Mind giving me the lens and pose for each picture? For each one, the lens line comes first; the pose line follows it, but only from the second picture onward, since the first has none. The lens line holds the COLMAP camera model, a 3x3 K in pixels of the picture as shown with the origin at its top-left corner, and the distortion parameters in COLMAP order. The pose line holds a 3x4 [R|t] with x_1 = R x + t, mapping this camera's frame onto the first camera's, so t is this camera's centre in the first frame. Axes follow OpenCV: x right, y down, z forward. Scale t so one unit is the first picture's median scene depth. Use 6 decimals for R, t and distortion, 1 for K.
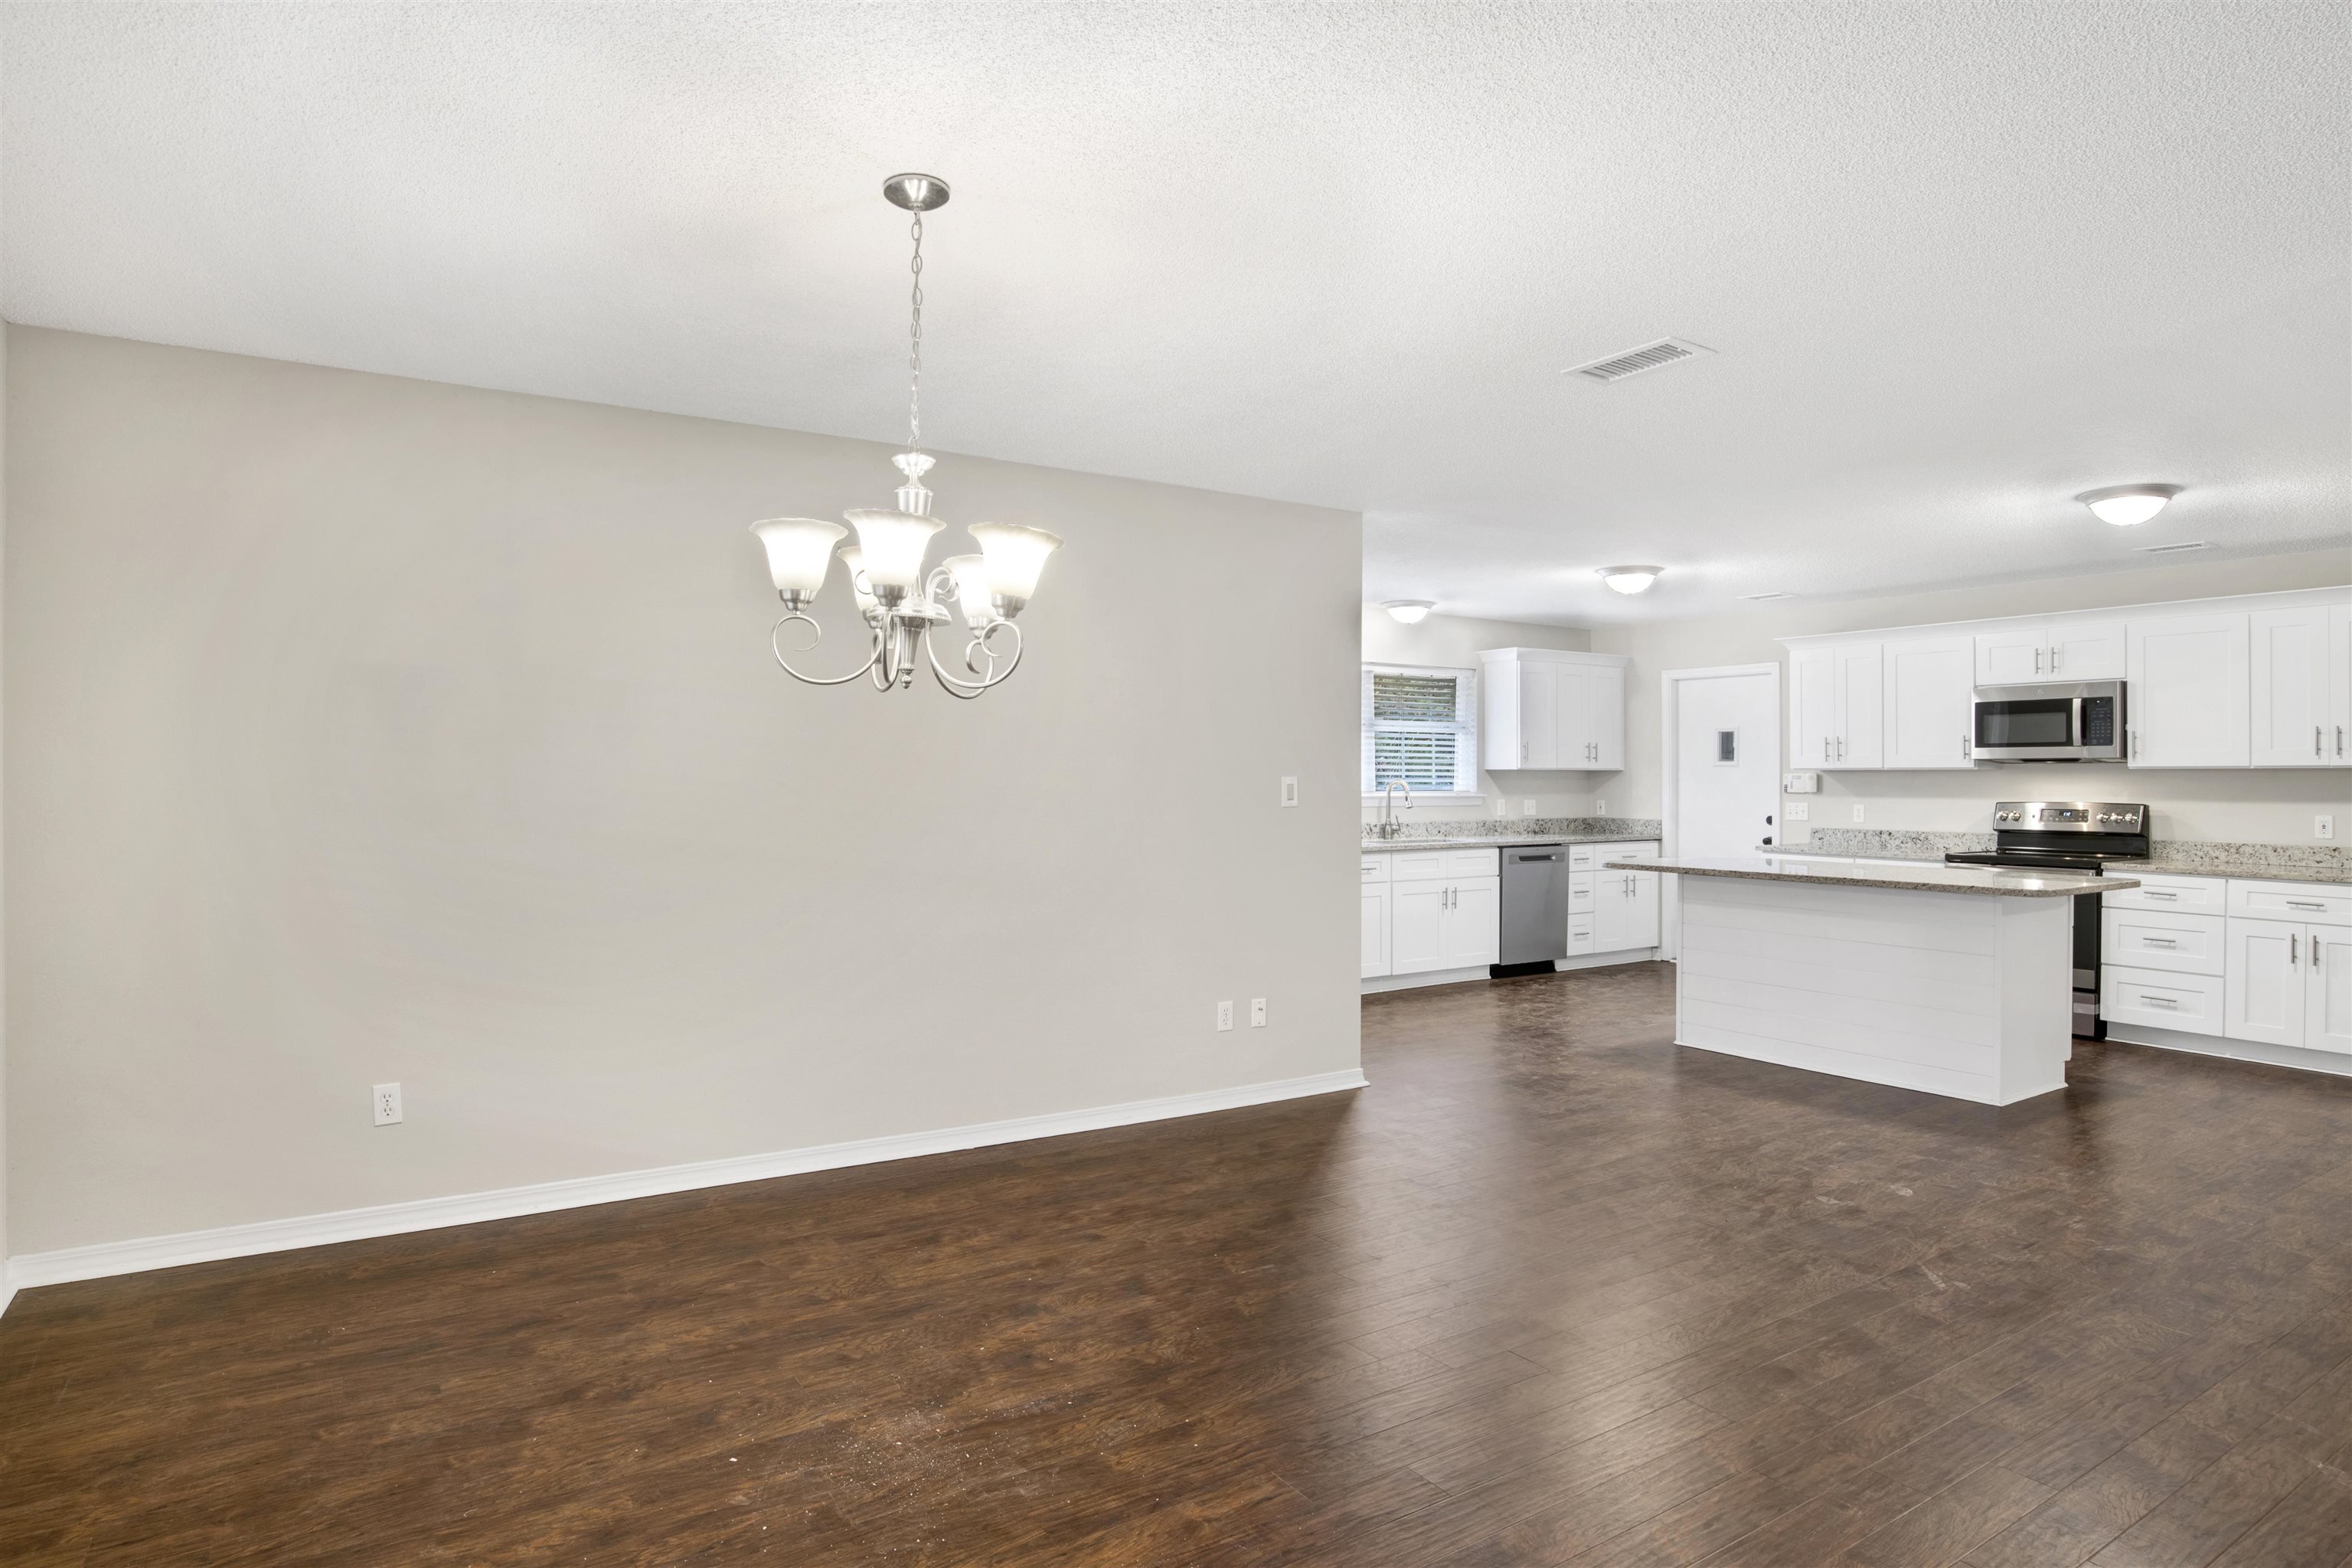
lens RADIAL K [[1286.5, 0, 1214.3], [0, 1286.5, 797.2], [0, 0, 1]] dist [-0.037748, 0.010244]
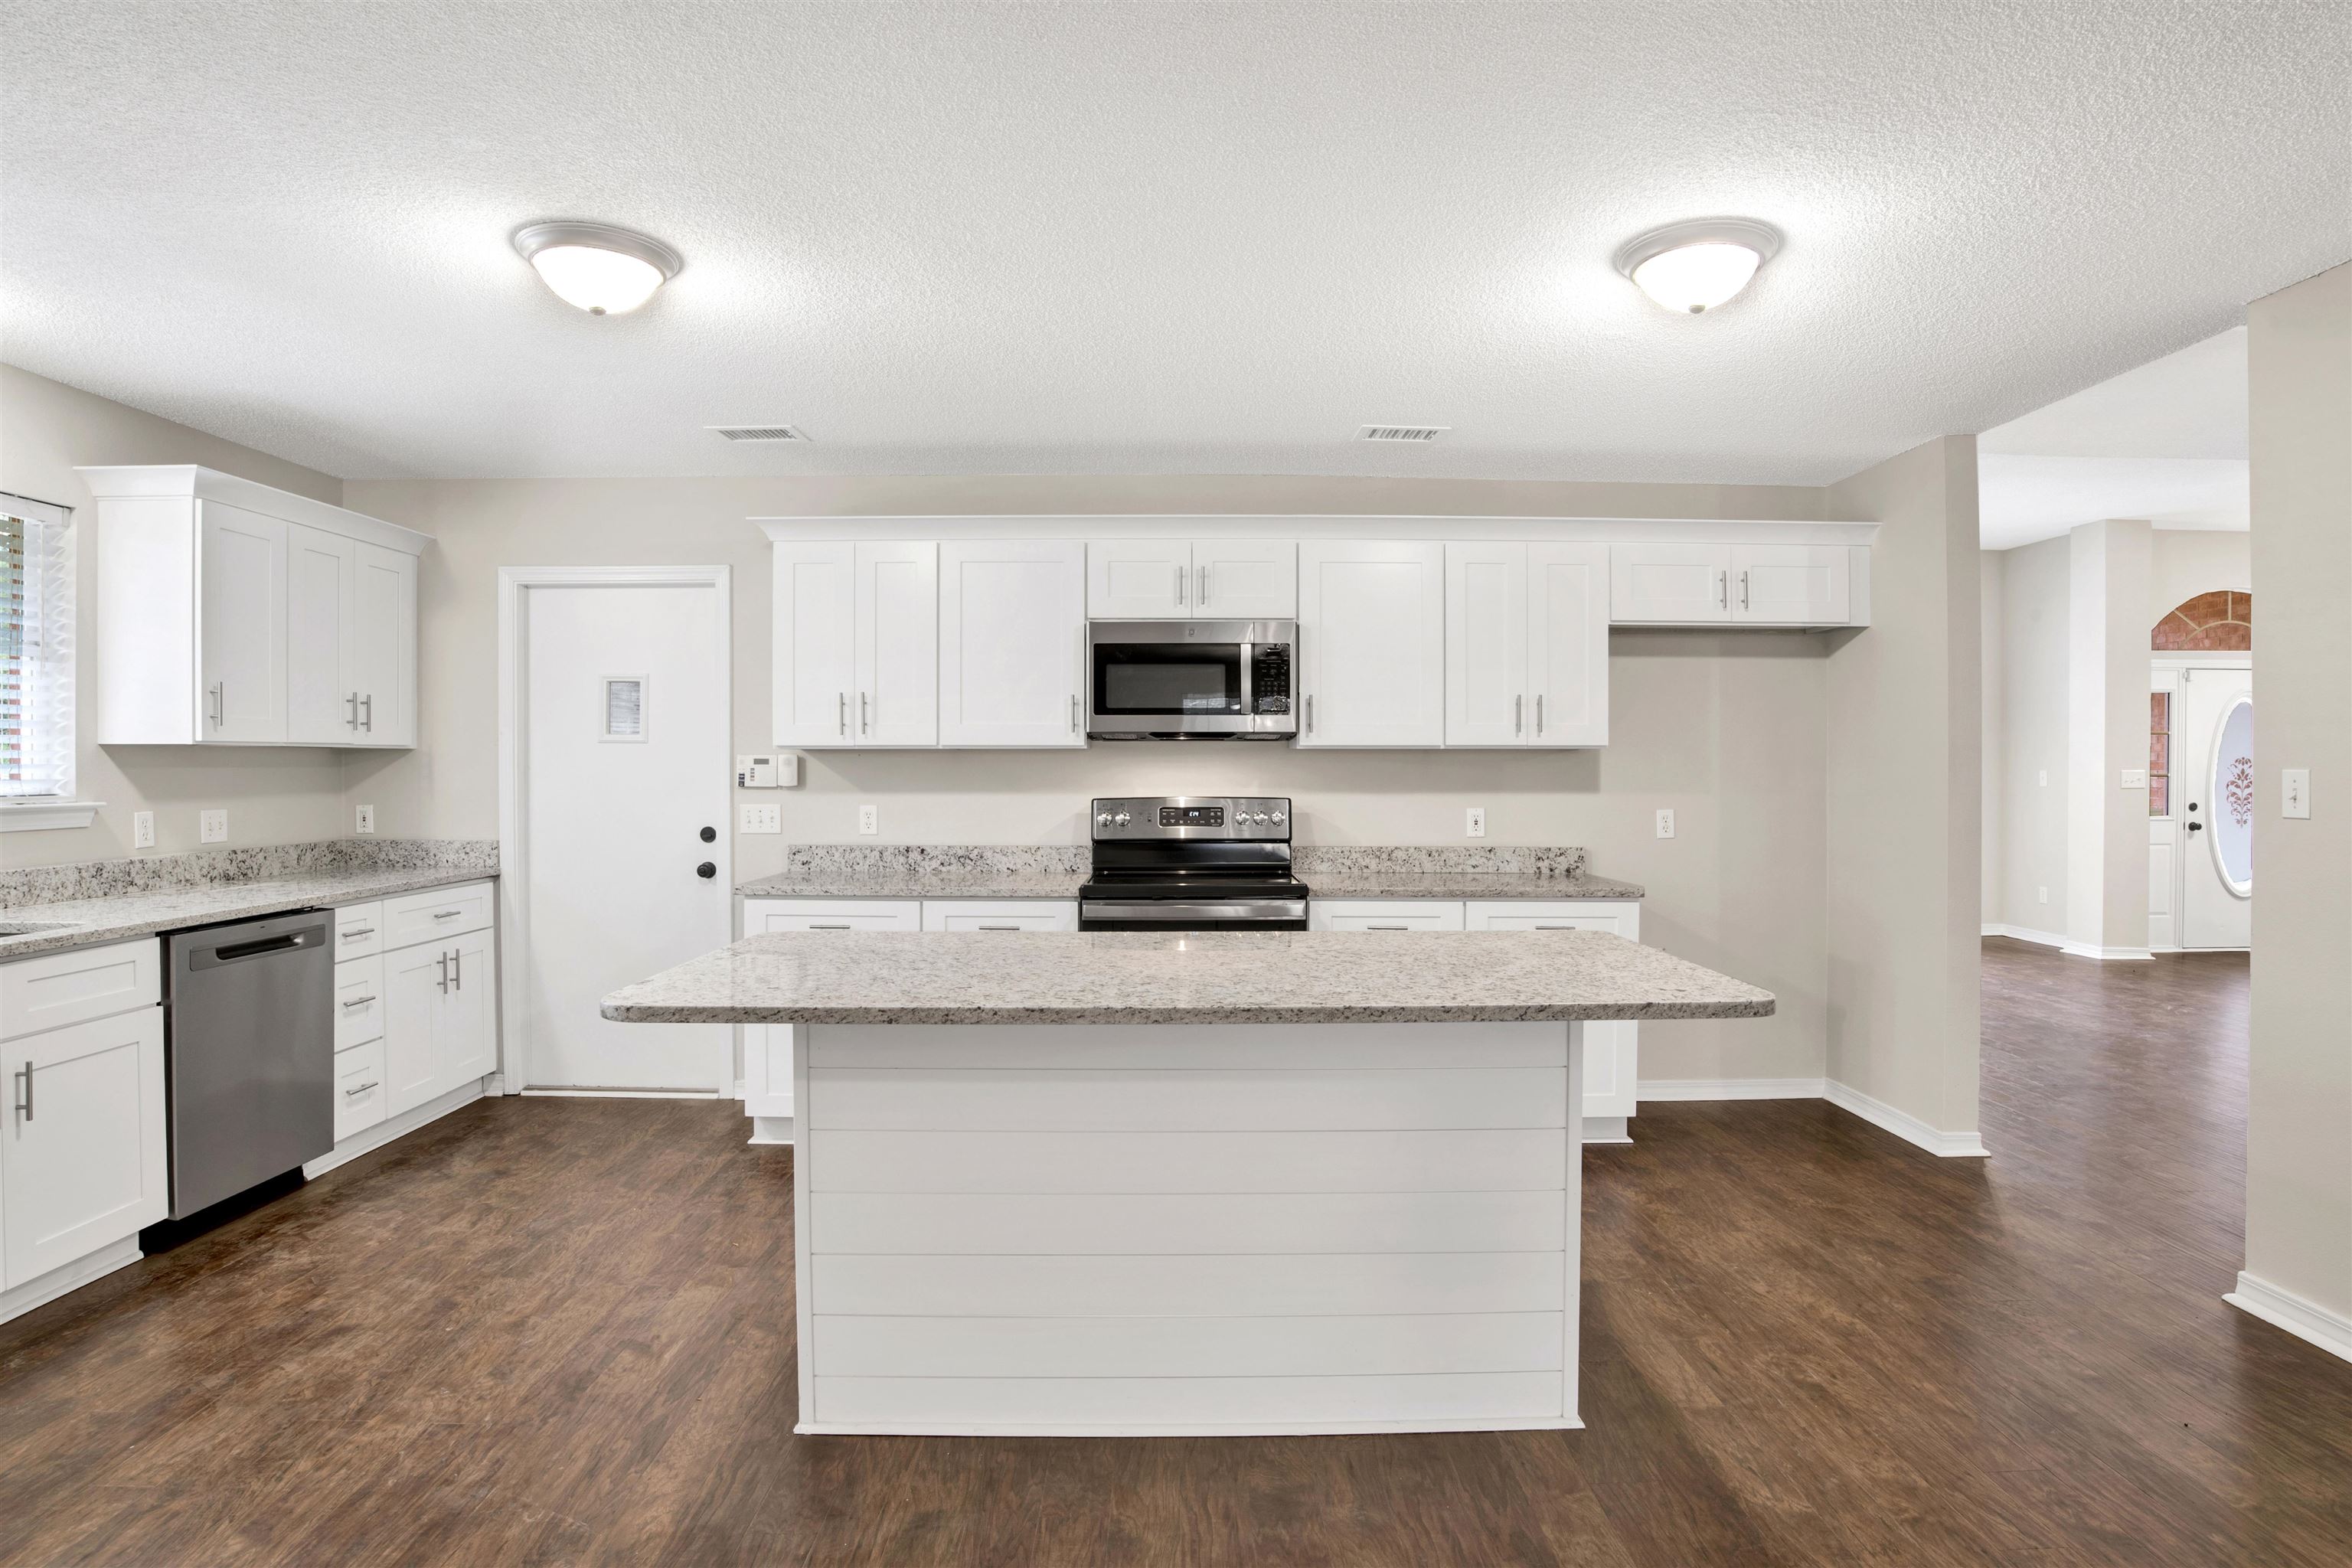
lens RADIAL K [[1240.0, 0, 1161.8], [0, 1240.0, 767.2], [0, 0, 1]] dist [-0.064568, 0.020424]
pose [[0.559751, -0.003546, 0.828653, 0.092236], [0.013482, 0.999897, -0.004828, -0.008065], [-0.828551, 0.013874, 0.559742, 0.563458]]
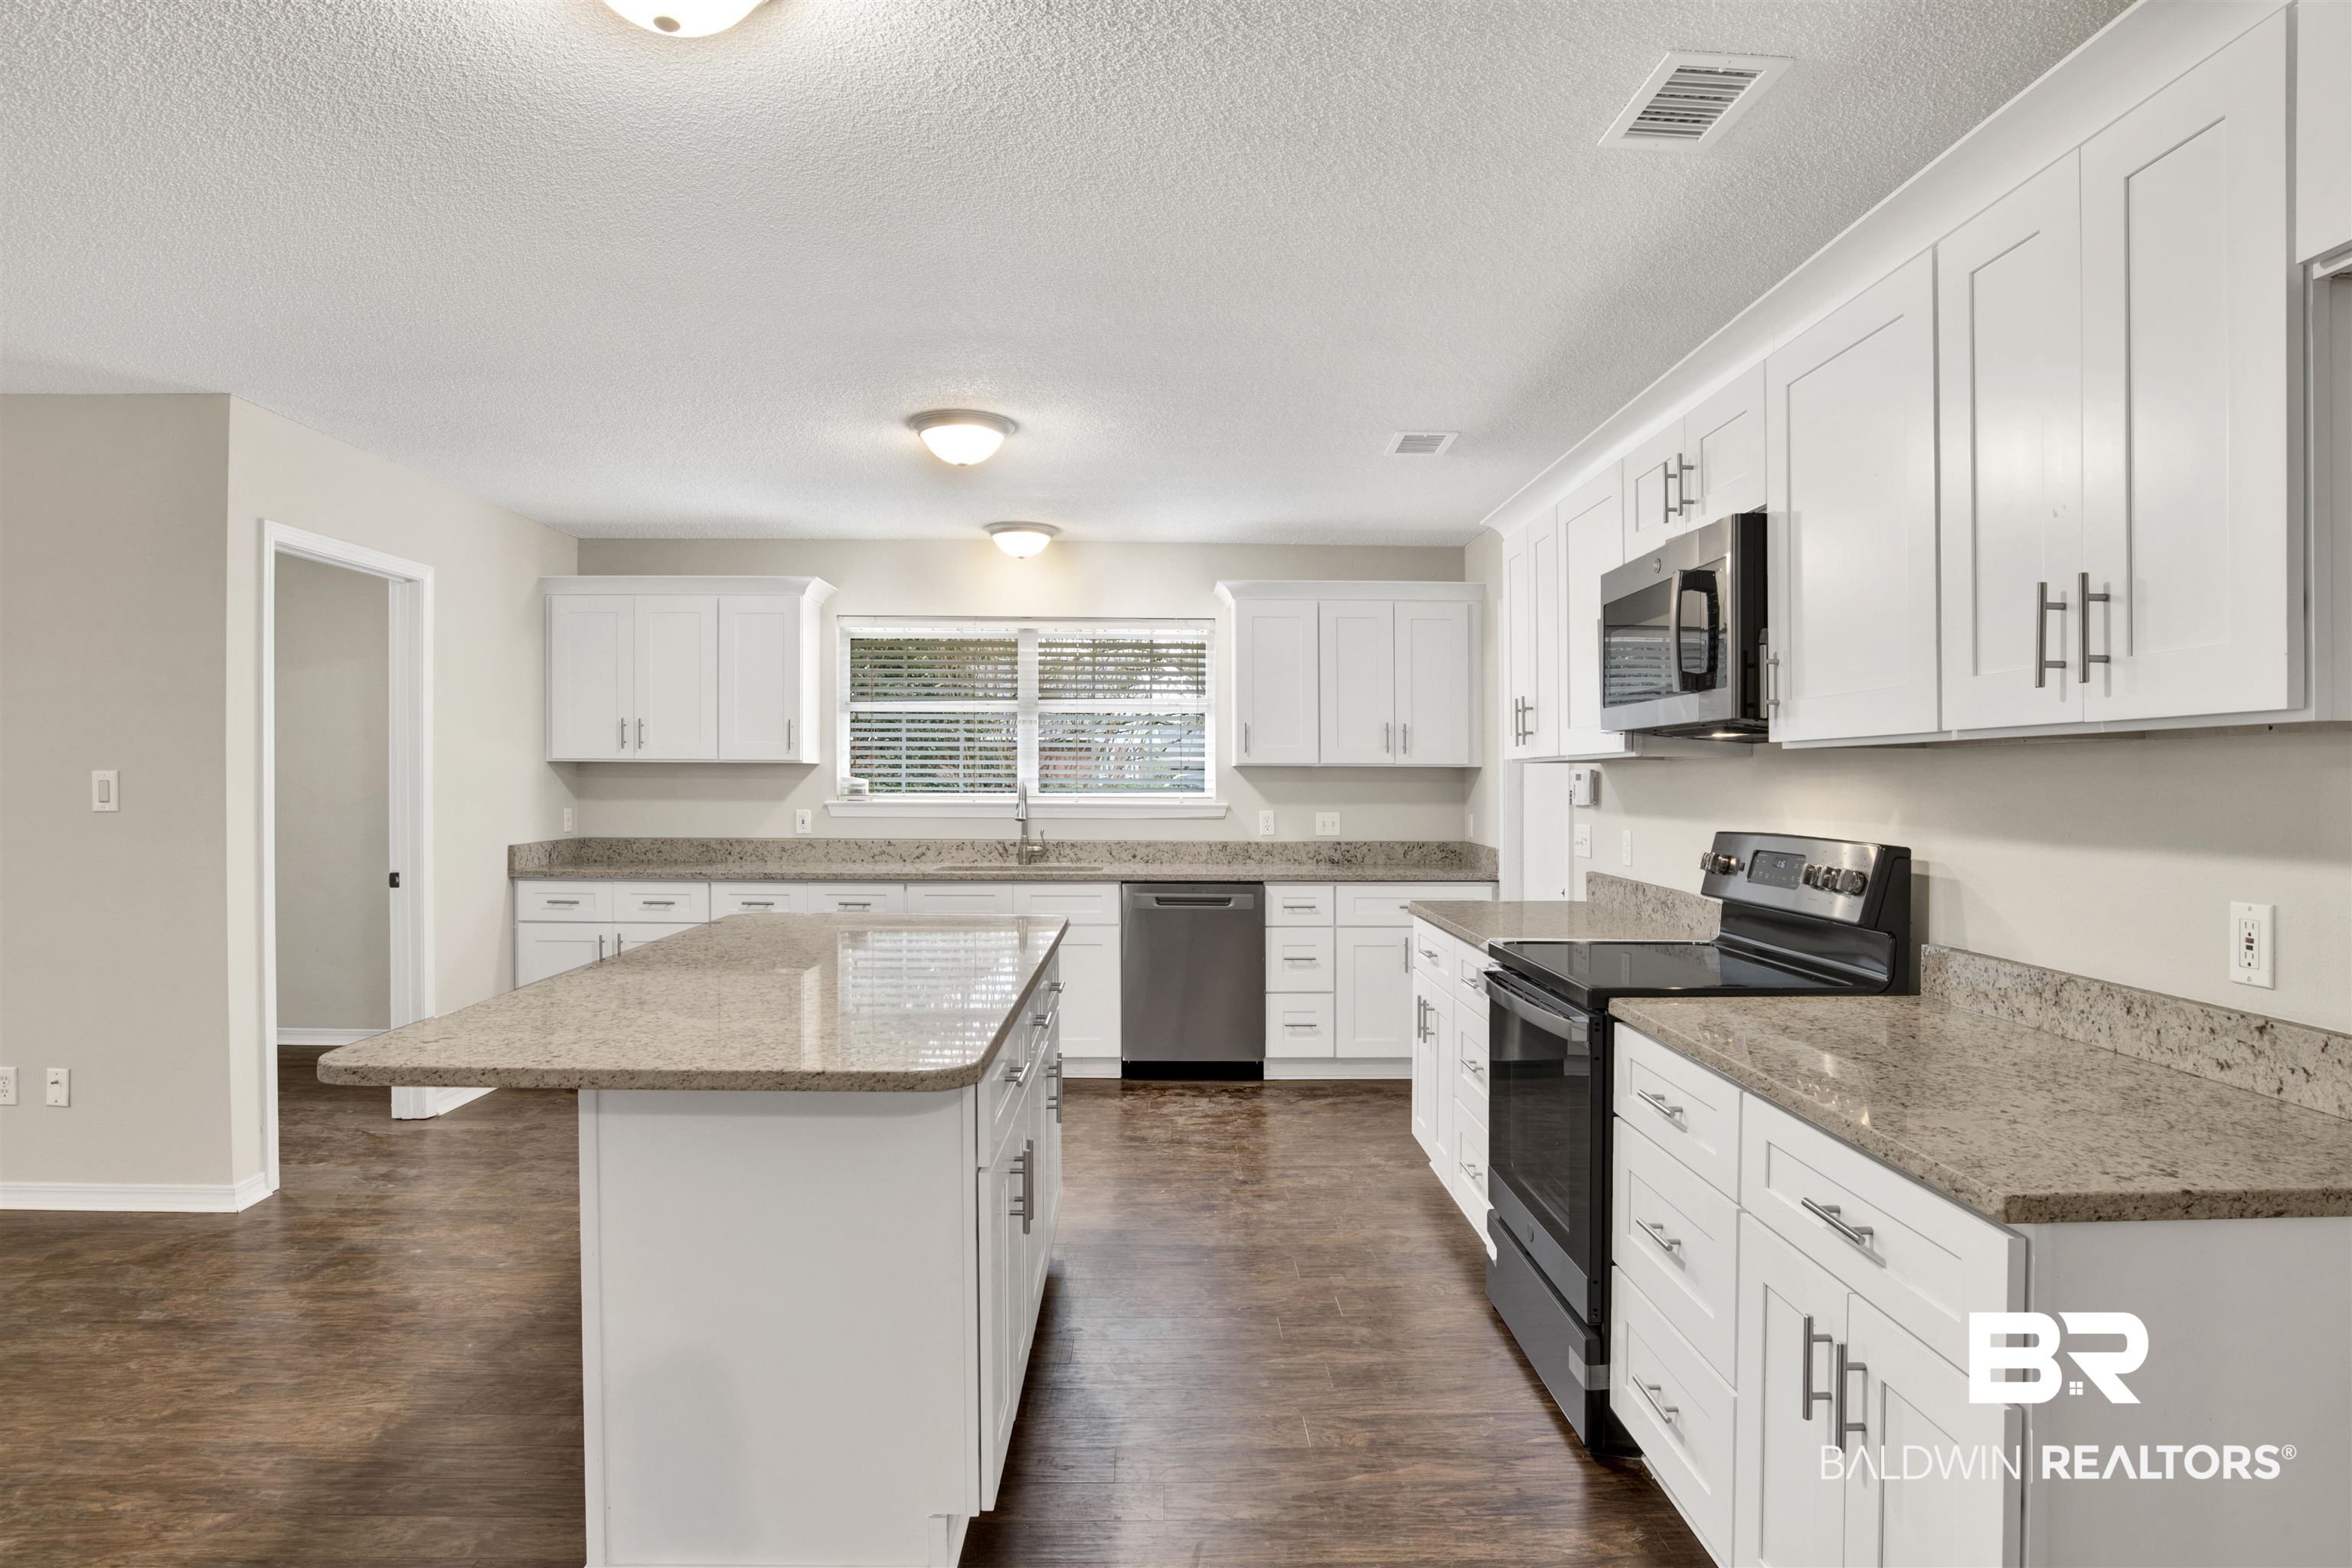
lens RADIAL K [[1271.1, 0, 1194.7], [0, 1271.1, 791.0], [0, 0, 1]] dist [-0.059513, 0.014531]
pose [[0.846385, 0.006464, -0.532532, 0.644392], [-0.011672, 0.999911, -0.006414, -0.004571], [0.532443, 0.011644, 0.846386, 0.499356]]
